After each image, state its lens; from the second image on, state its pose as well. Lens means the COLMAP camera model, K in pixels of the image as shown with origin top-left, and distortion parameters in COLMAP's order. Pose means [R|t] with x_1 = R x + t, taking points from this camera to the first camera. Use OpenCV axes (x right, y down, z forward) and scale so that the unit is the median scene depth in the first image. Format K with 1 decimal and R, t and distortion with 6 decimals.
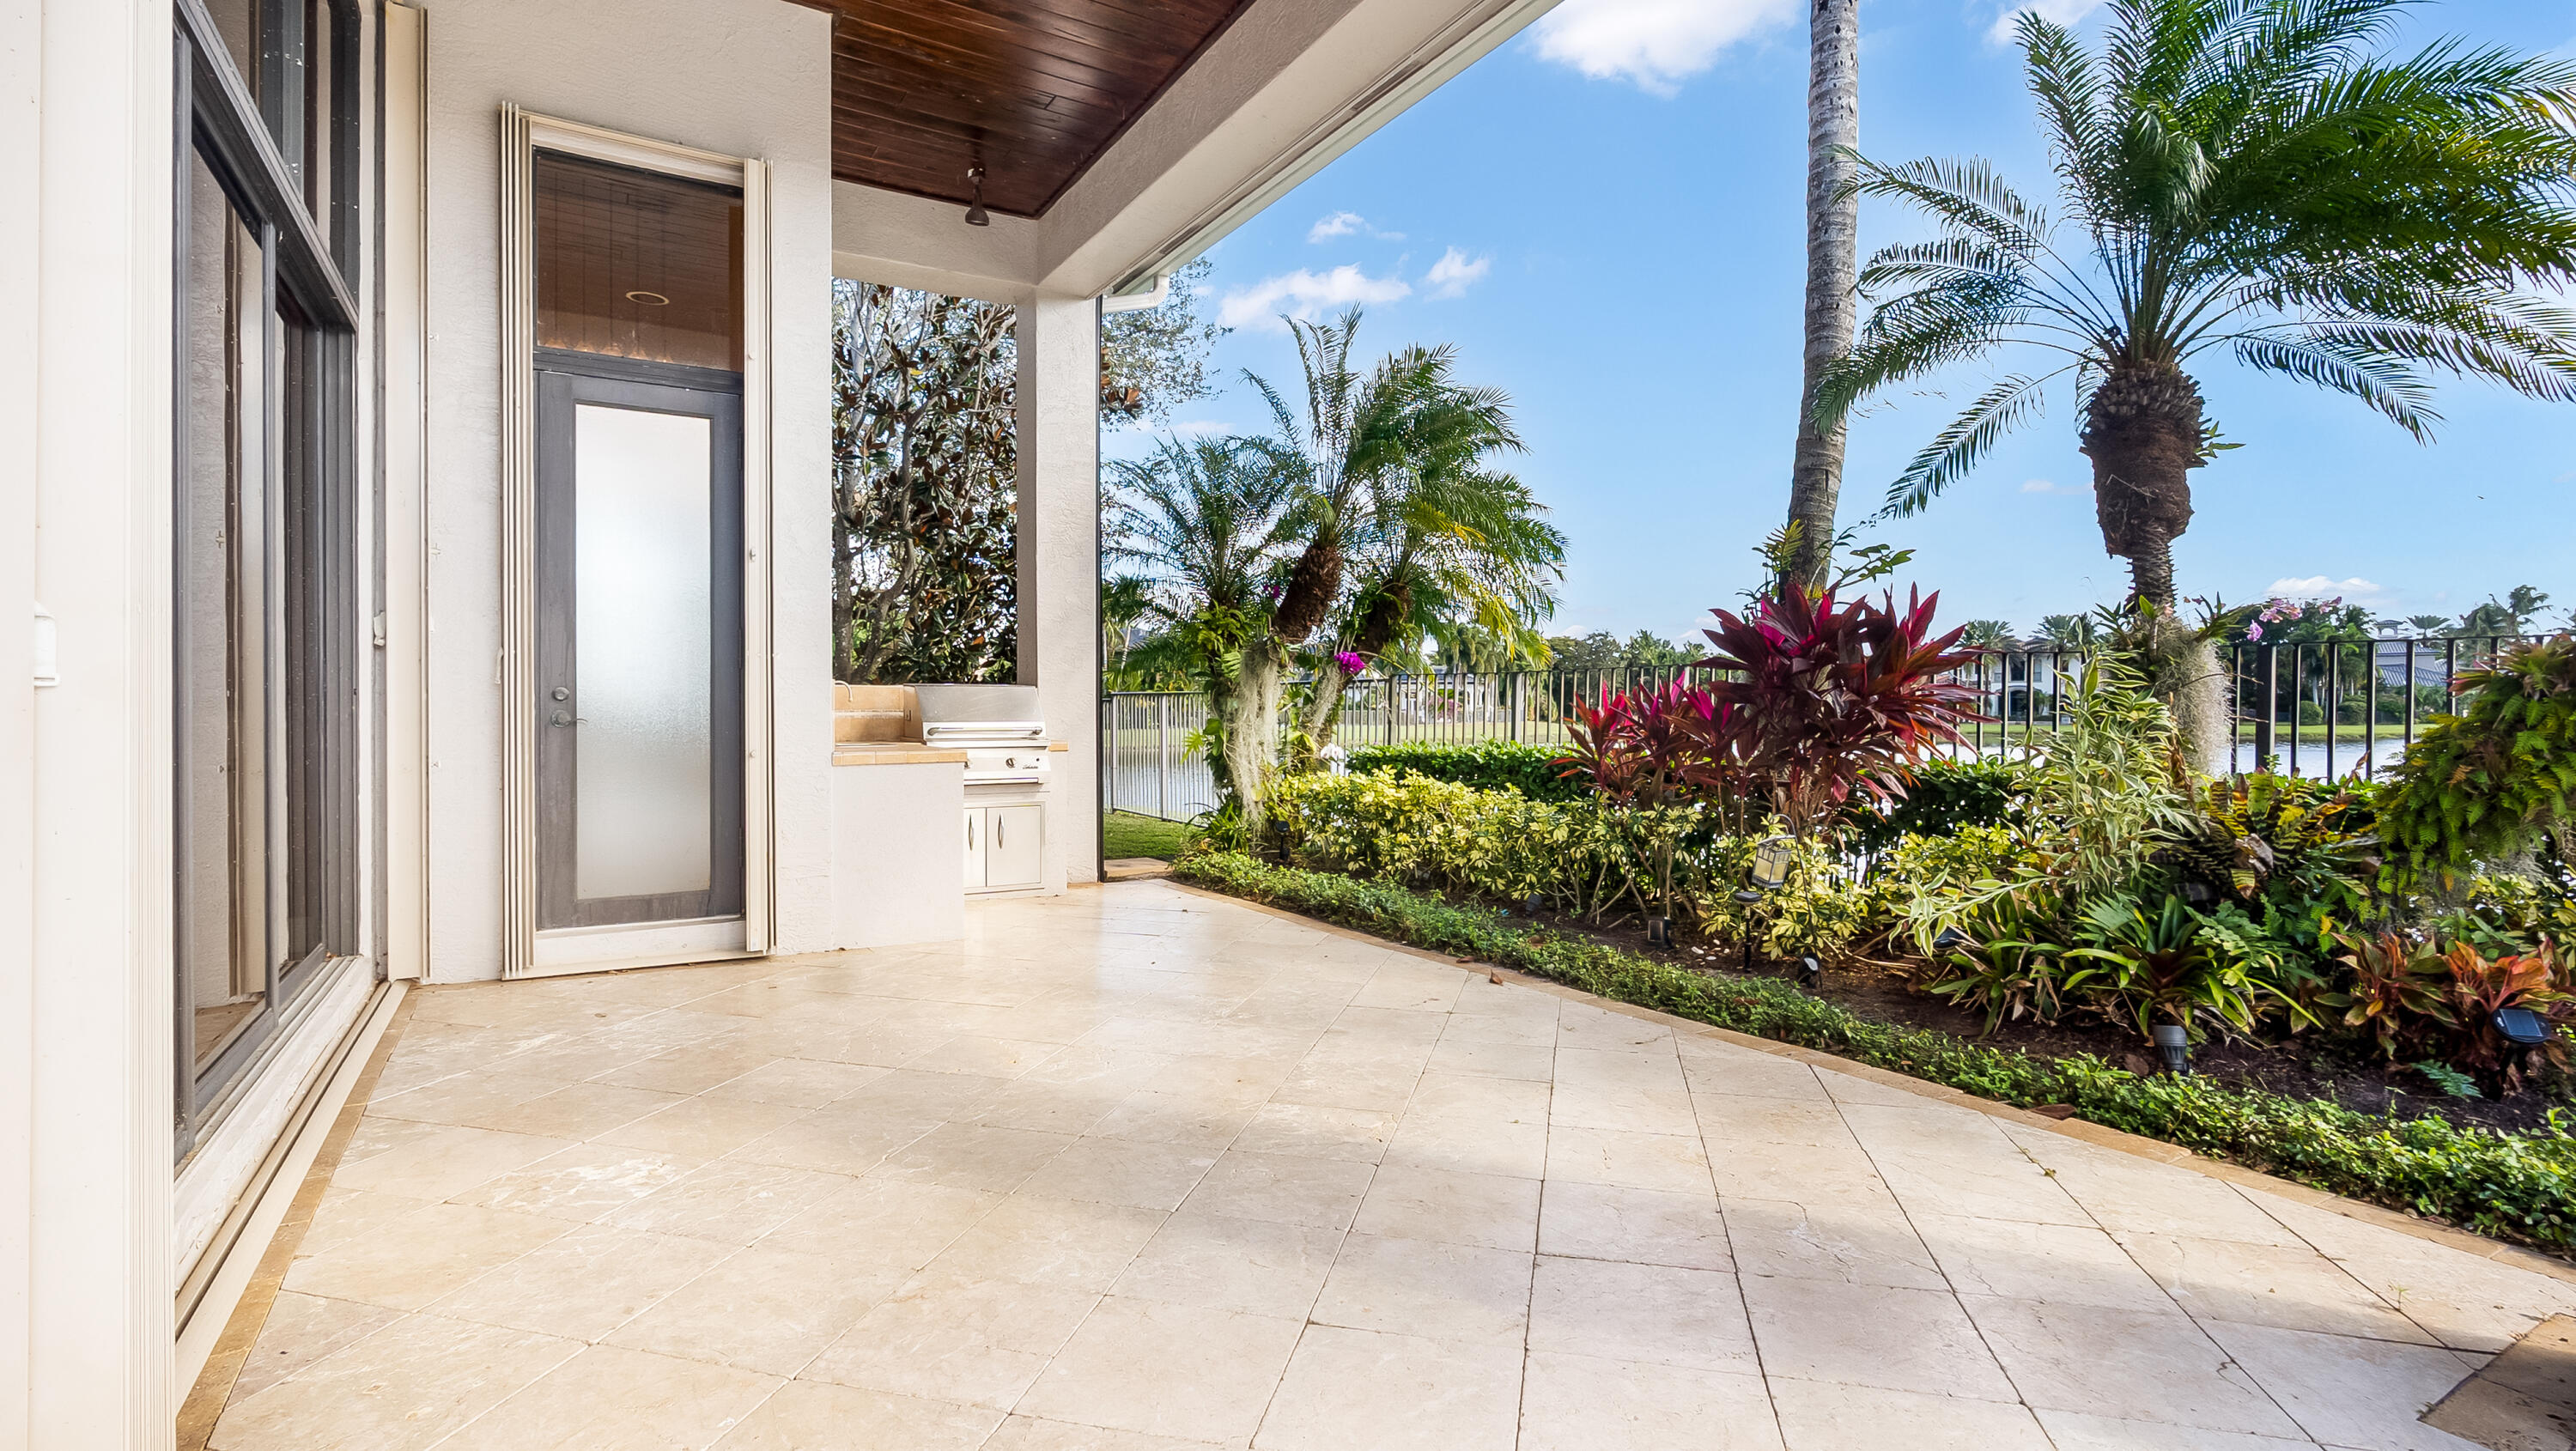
lens RADIAL K [[1200.5, 0, 1276.0], [0, 1200.5, 717.9], [0, 0, 1]] dist [-0.006087, 0.000298]
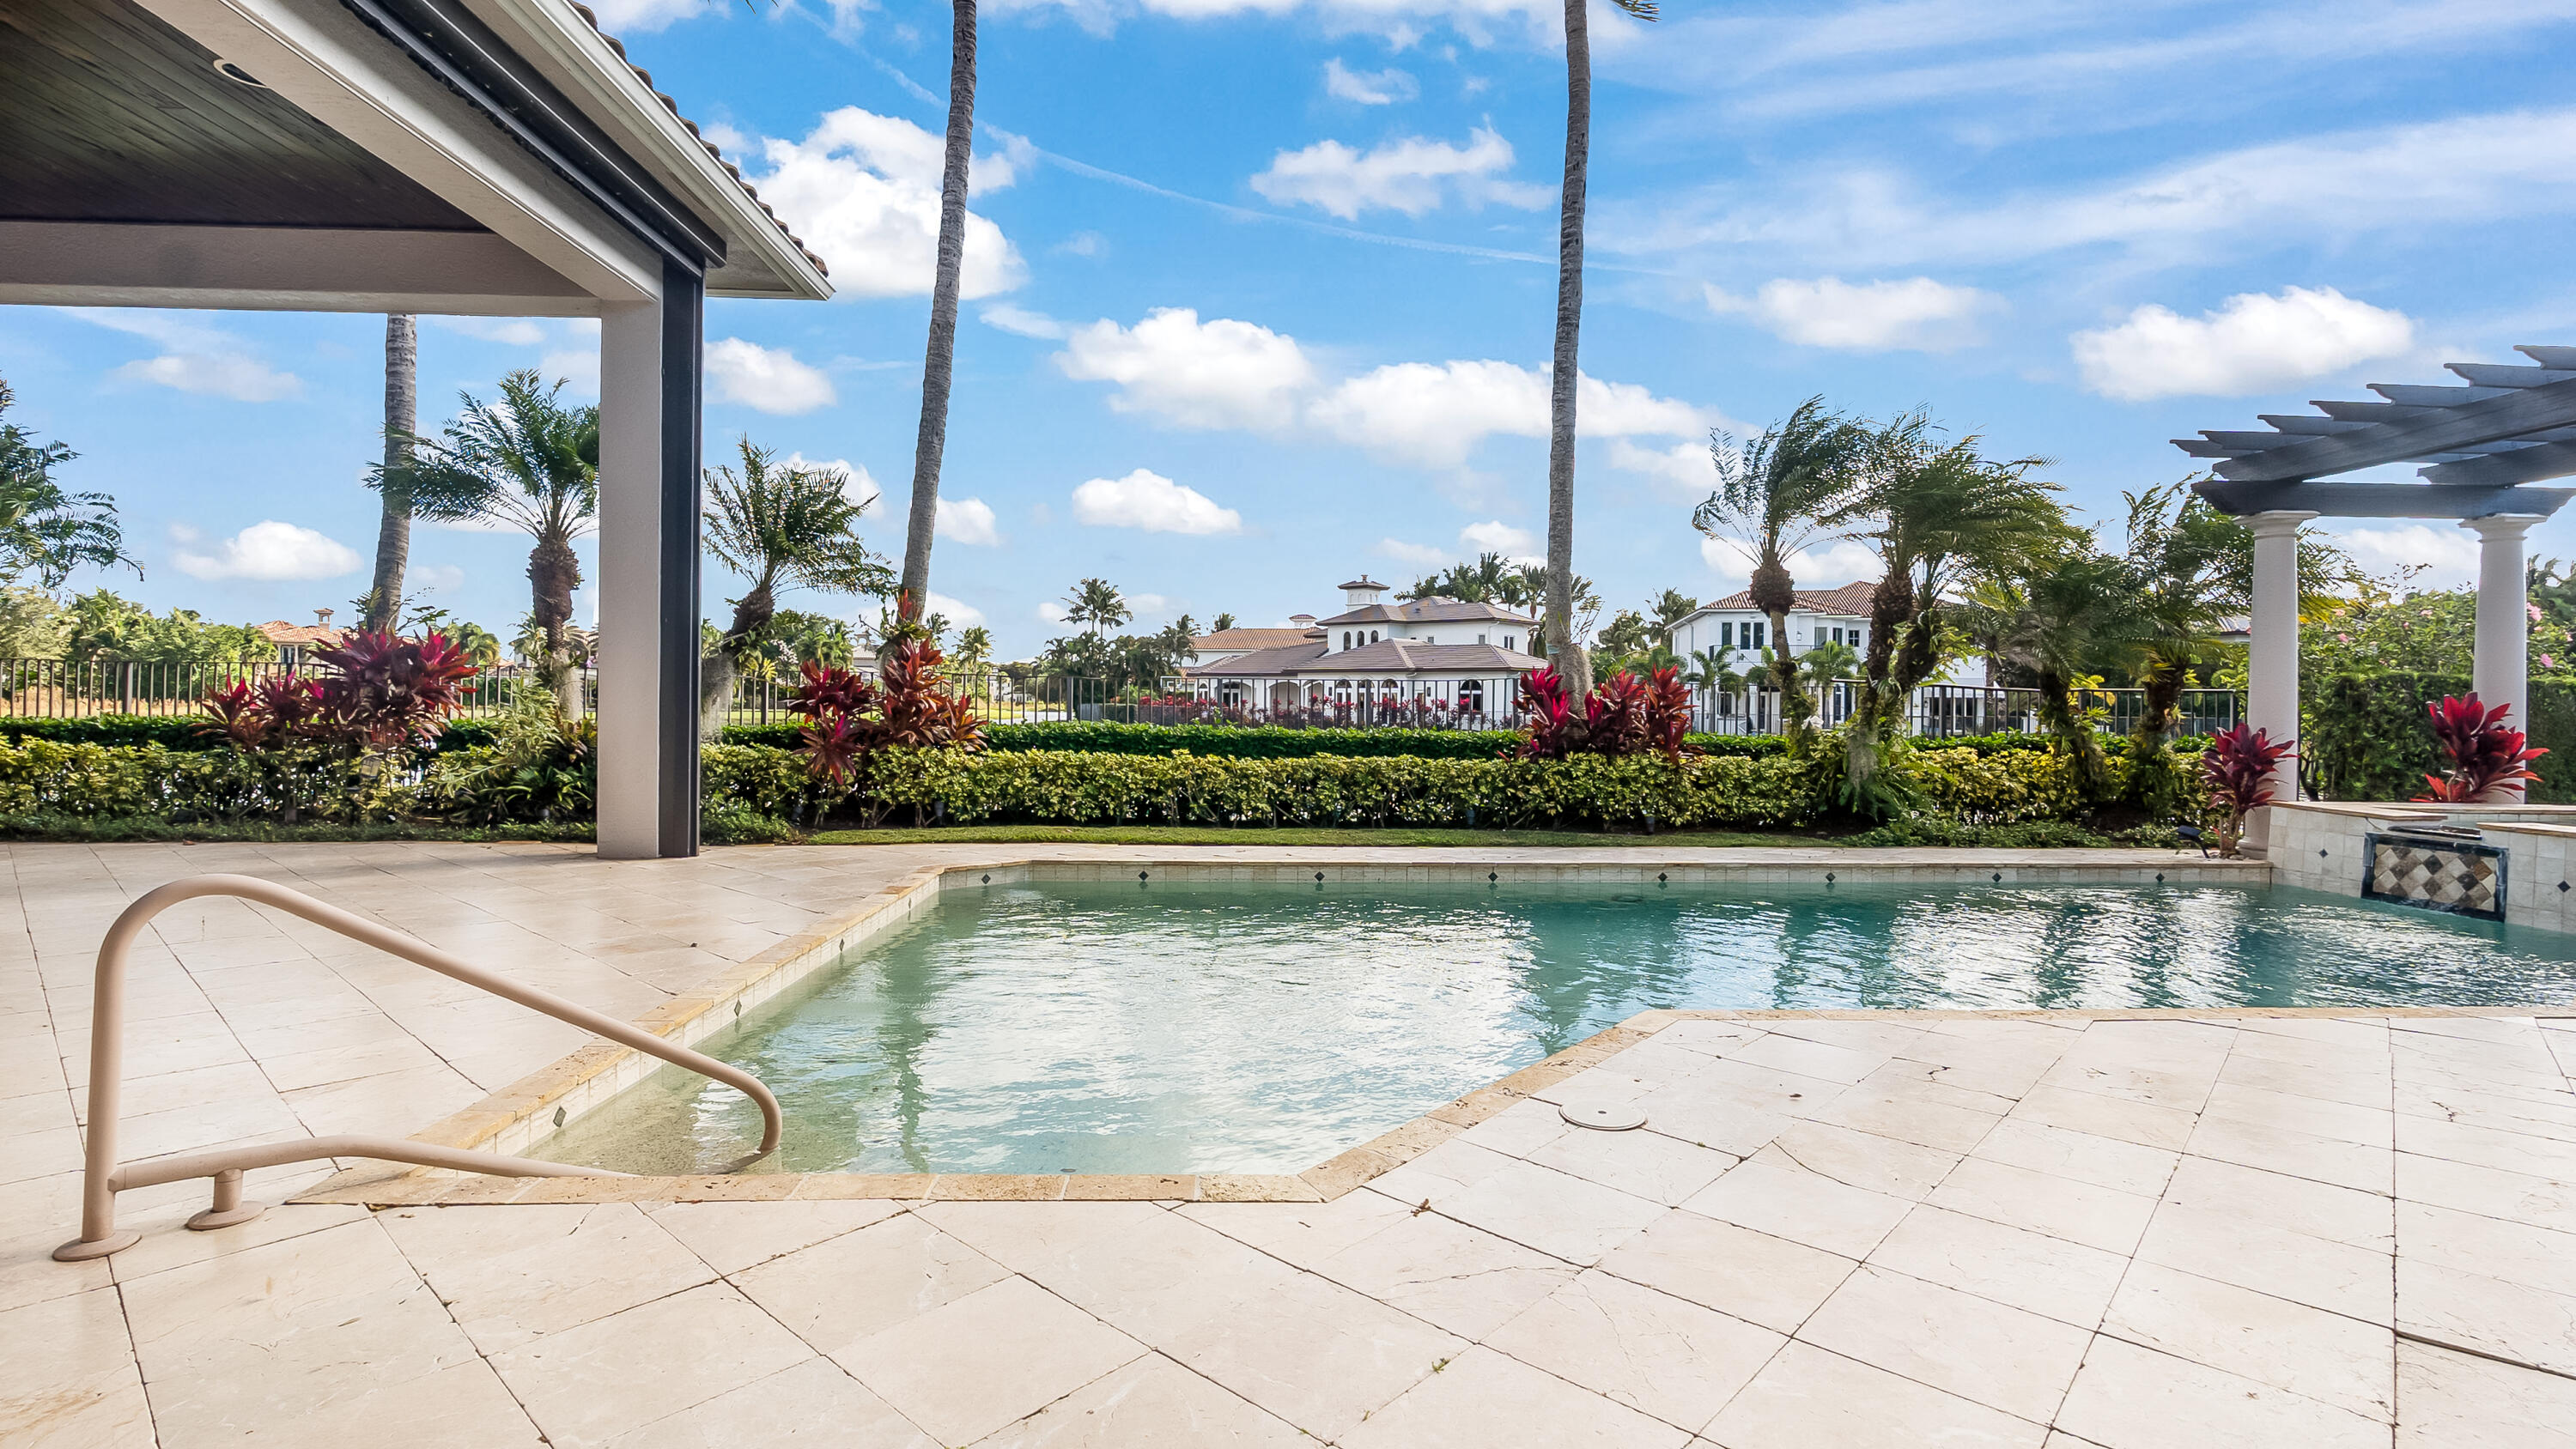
lens RADIAL K [[1200.4, 0, 1302.9], [0, 1200.4, 717.4], [0, 0, 1]] dist [-0.006087, 0.000298]
pose [[0.458146, -0.005043, 0.888863, -0.571560], [-0.005217, 0.999951, 0.008363, 0.008541], [-0.888862, -0.008469, 0.458098, -1.148754]]
